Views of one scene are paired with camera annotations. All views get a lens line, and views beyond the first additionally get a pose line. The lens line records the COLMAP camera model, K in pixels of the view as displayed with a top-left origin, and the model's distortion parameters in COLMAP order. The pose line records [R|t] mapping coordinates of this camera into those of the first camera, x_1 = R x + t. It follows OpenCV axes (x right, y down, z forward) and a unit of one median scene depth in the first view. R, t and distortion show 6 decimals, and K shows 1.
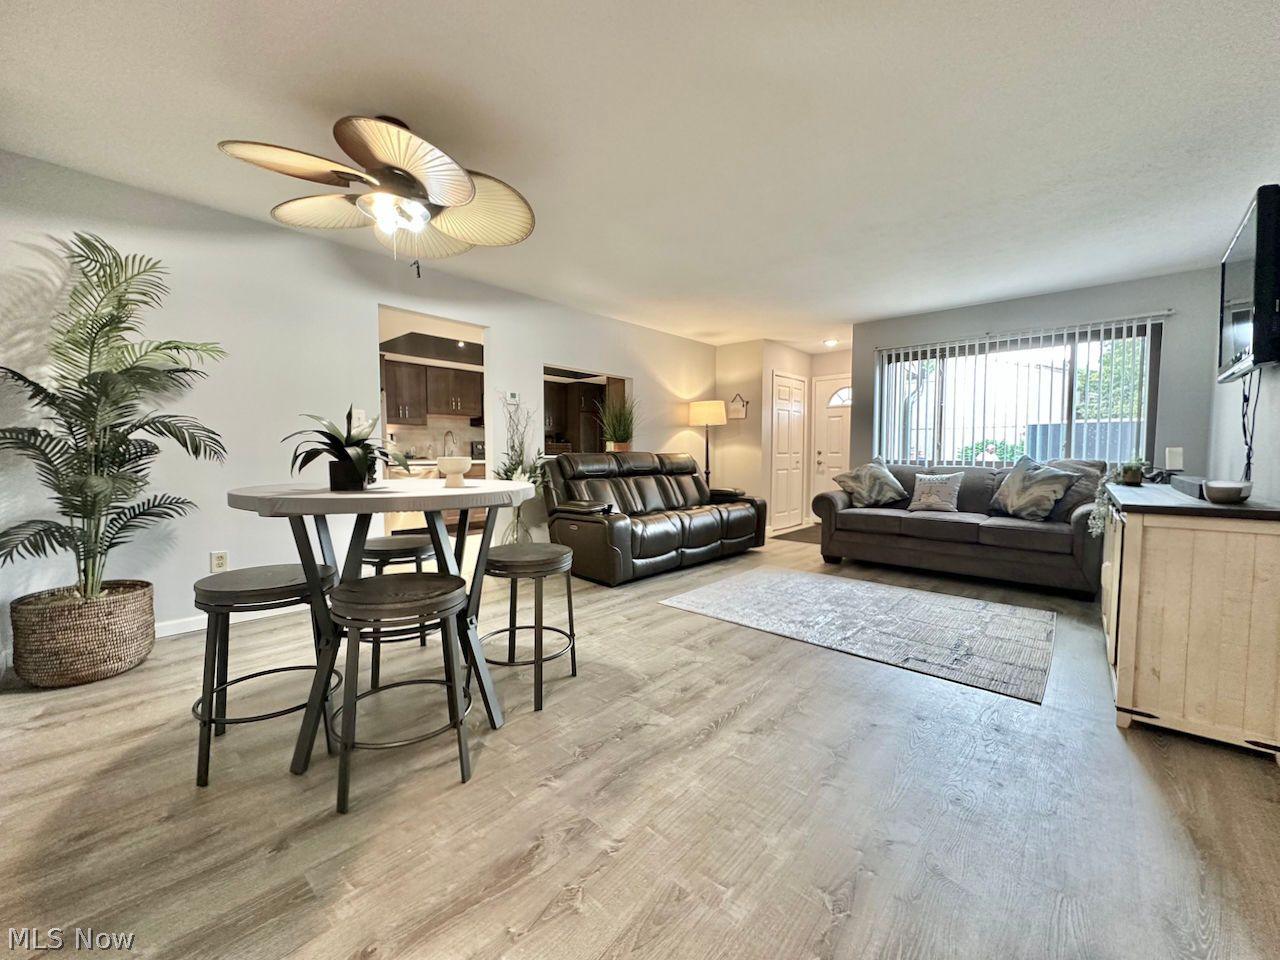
lens RADIAL K [[509.5, 0, 634.5], [0, 509.5, 484.4], [0, 0, 1]] dist [-0.004940, 0.001004]
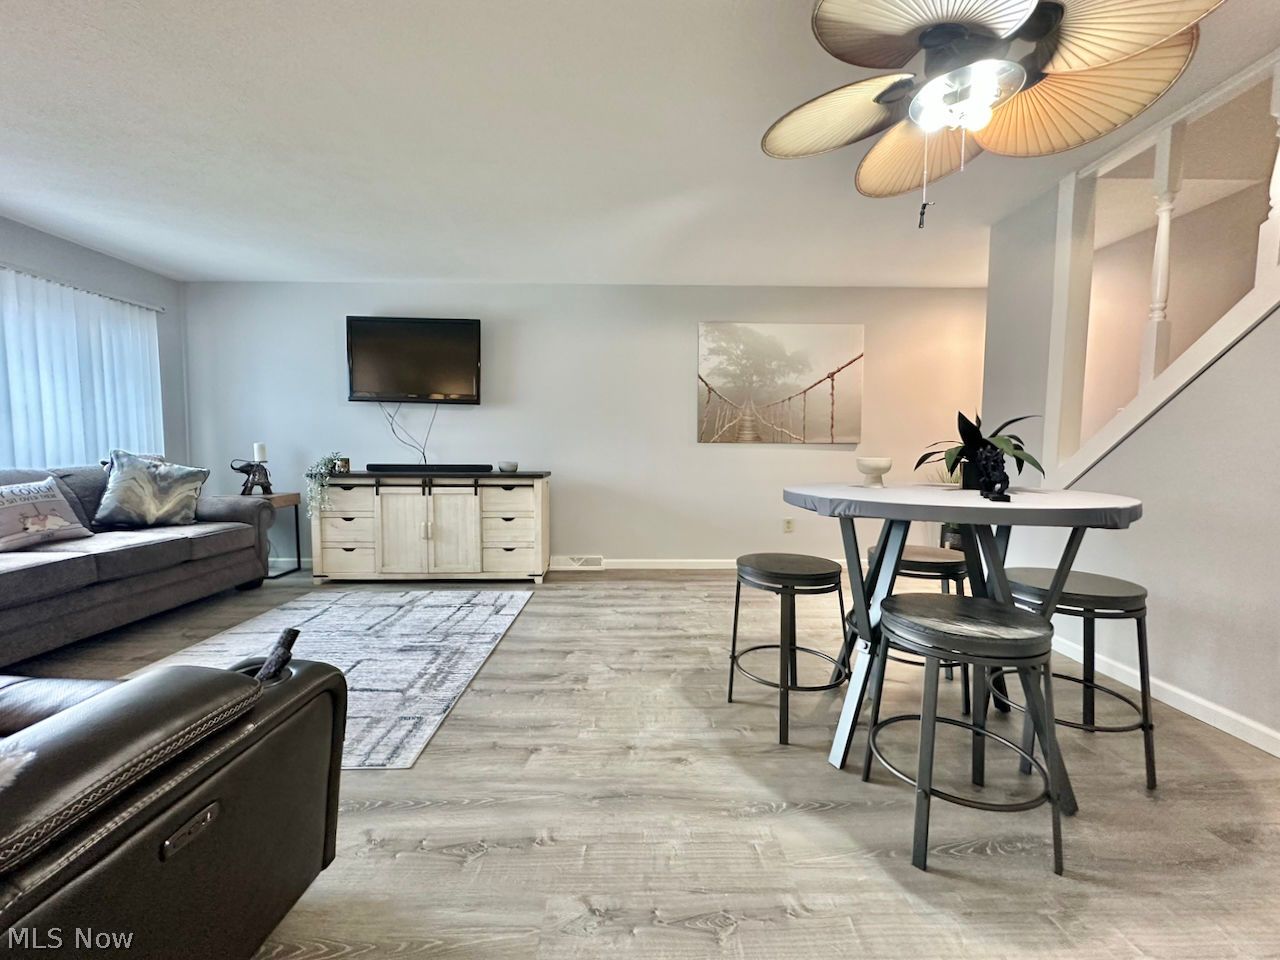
lens RADIAL K [[509.5, 0, 637.1], [0, 509.5, 482.1], [0, 0, 1]] dist [-0.004940, 0.001004]
pose [[-0.684351, -0.051641, 0.727322, -0.385262], [0.039502, 0.993398, 0.107701, -0.066529], [-0.728082, 0.102436, -0.677793, 1.022339]]
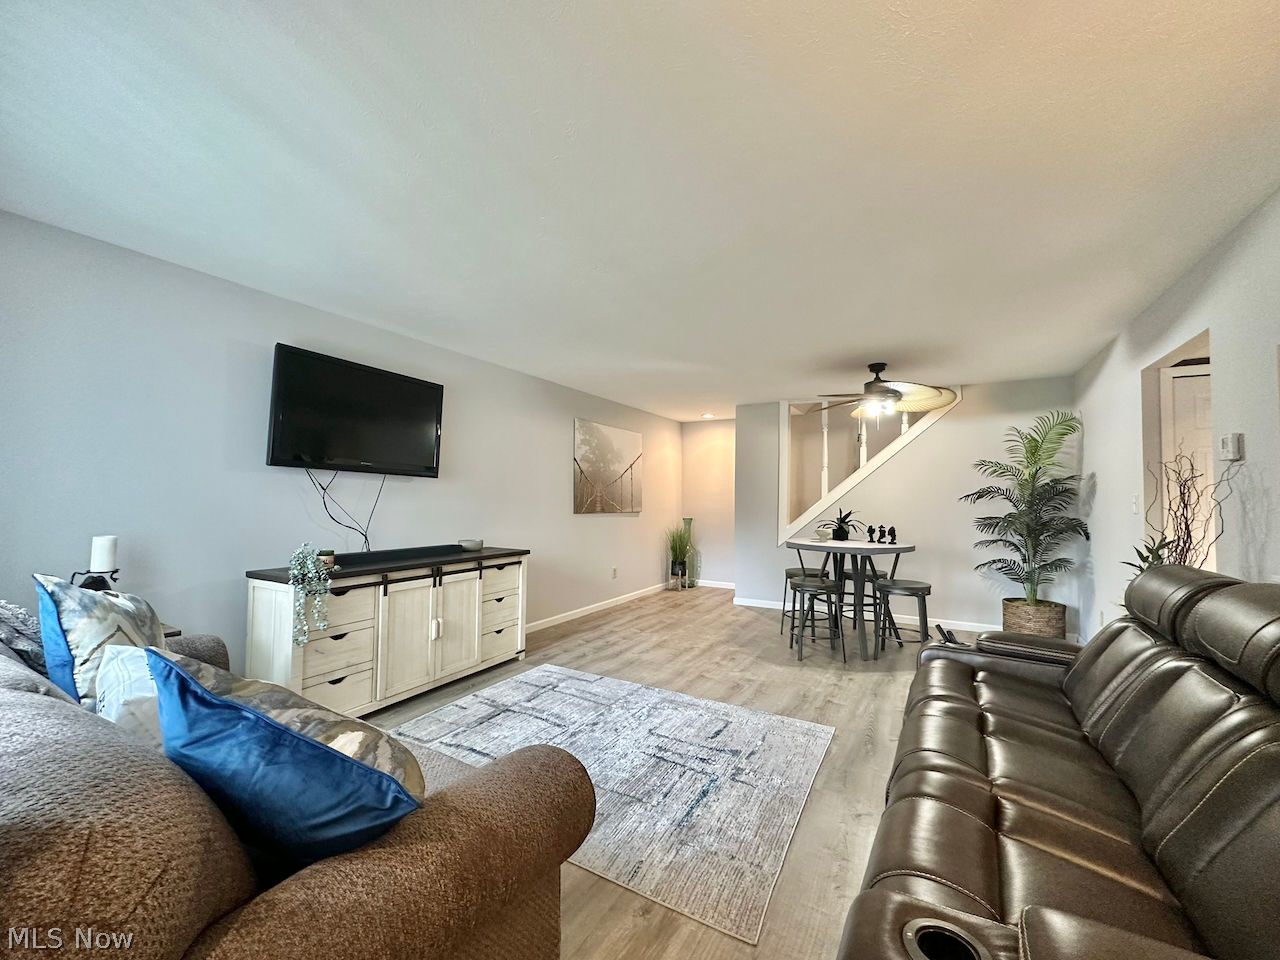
lens RADIAL K [[509.5, 0, 631.0], [0, 509.5, 483.8], [0, 0, 1]] dist [-0.004940, 0.001004]
pose [[-0.979776, -0.015217, -0.199520, 0.472134], [-0.021384, 0.999357, 0.028788, -0.151186], [0.198954, 0.032472, -0.979471, 1.533275]]
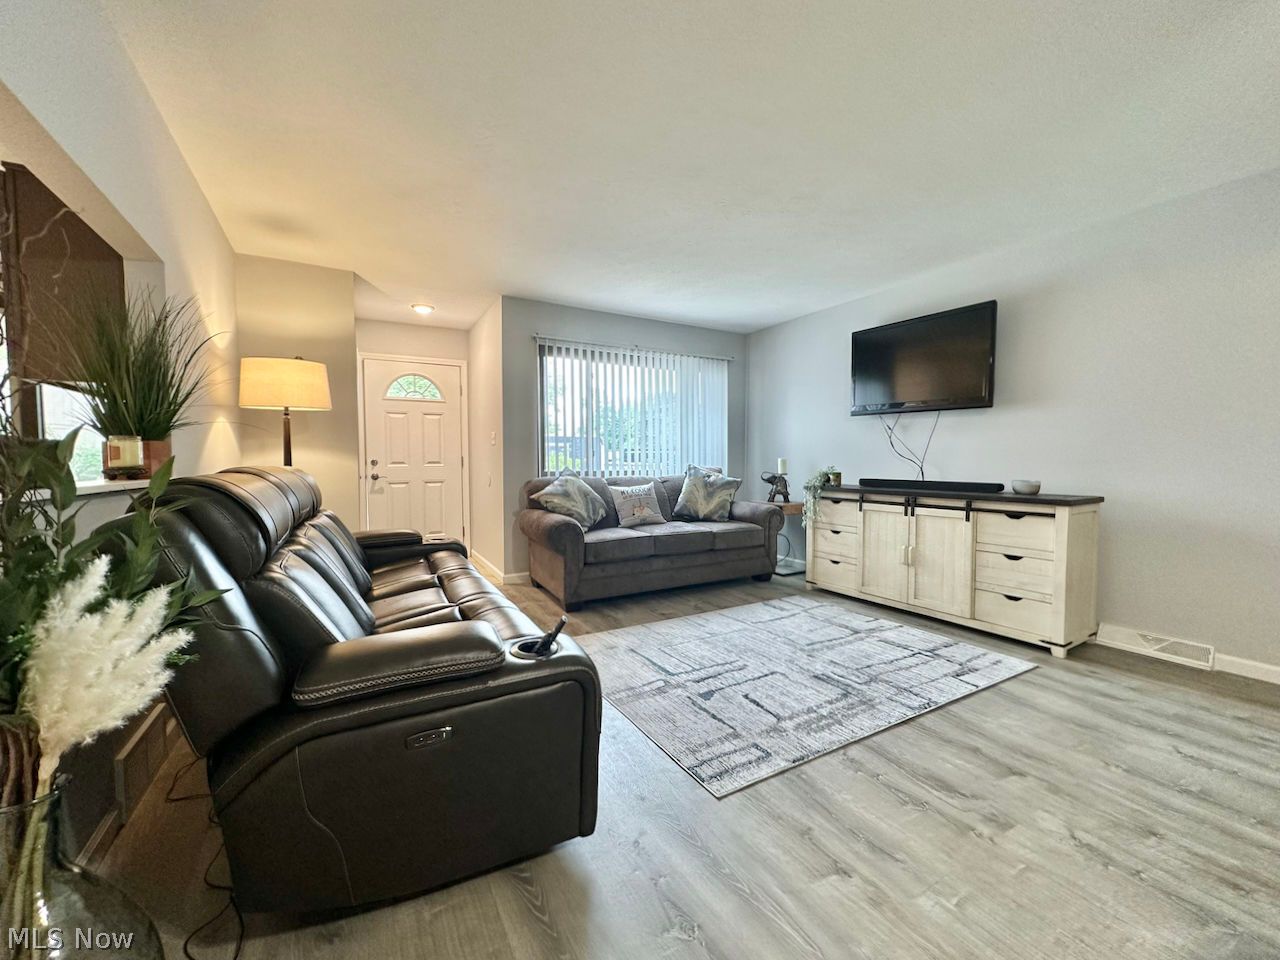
lens RADIAL K [[509.5, 0, 642.3], [0, 509.5, 481.1], [0, 0, 1]] dist [-0.004940, 0.001004]
pose [[0.302623, -0.041301, 0.952215, -0.355881], [0.061309, 0.997835, 0.023795, -0.058621], [-0.951137, 0.051179, 0.304500, 0.818300]]
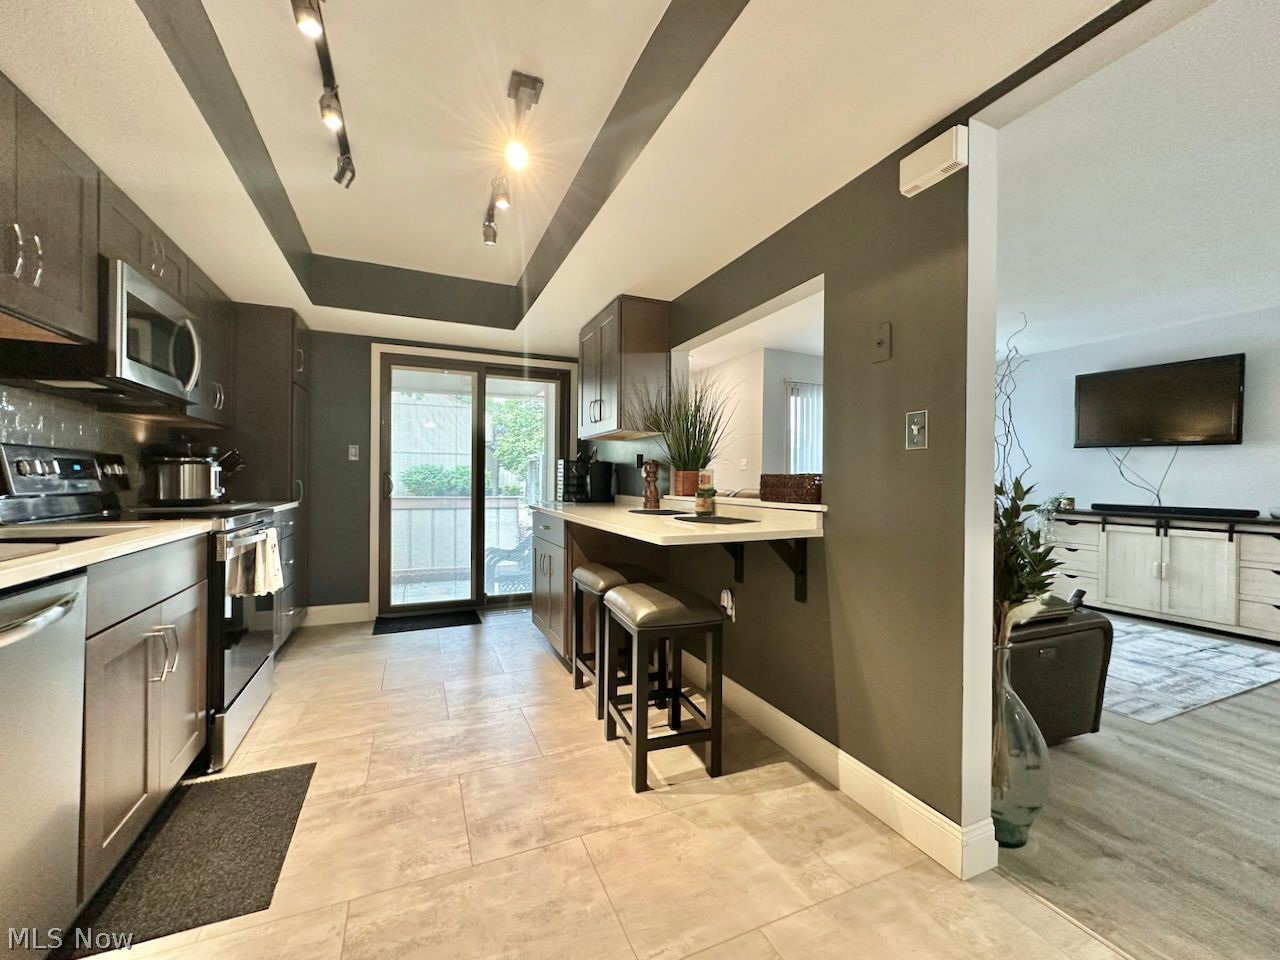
lens RADIAL K [[509.5, 0, 642.7], [0, 509.5, 479.9], [0, 0, 1]] dist [-0.004940, 0.001004]
pose [[0.407014, 0.000927, 0.913422, -0.739402], [0.047252, 0.998639, -0.022069, -0.090193], [-0.912199, 0.052144, 0.406416, 1.181654]]
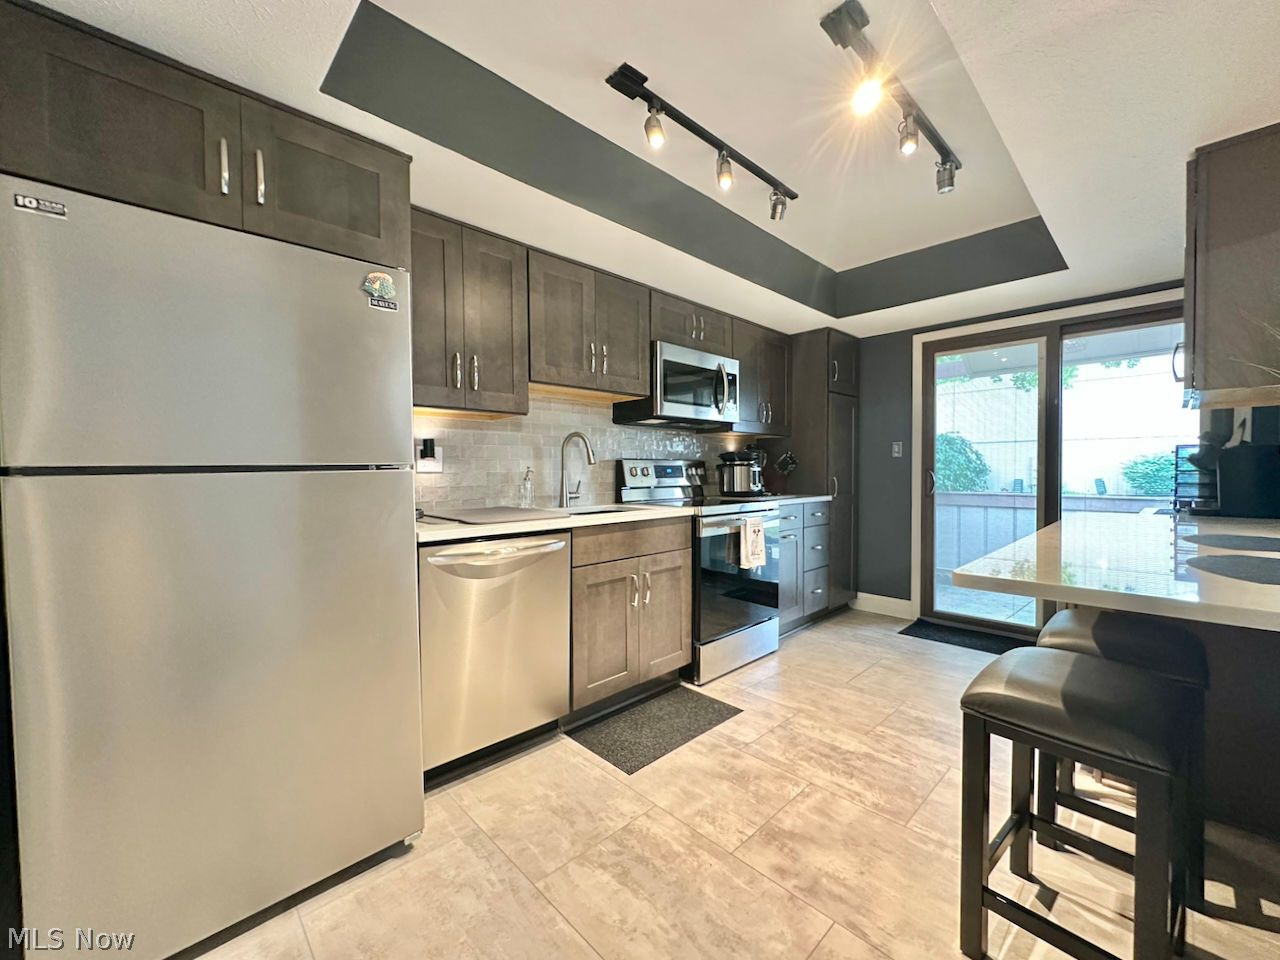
lens RADIAL K [[509.5, 0, 633.3], [0, 509.5, 479.0], [0, 0, 1]] dist [-0.004940, 0.001004]
pose [[0.997661, -0.003862, -0.068247, -0.504080], [0.000826, 0.999011, -0.044449, -0.089517], [0.068352, 0.044289, 0.996678, 1.061942]]
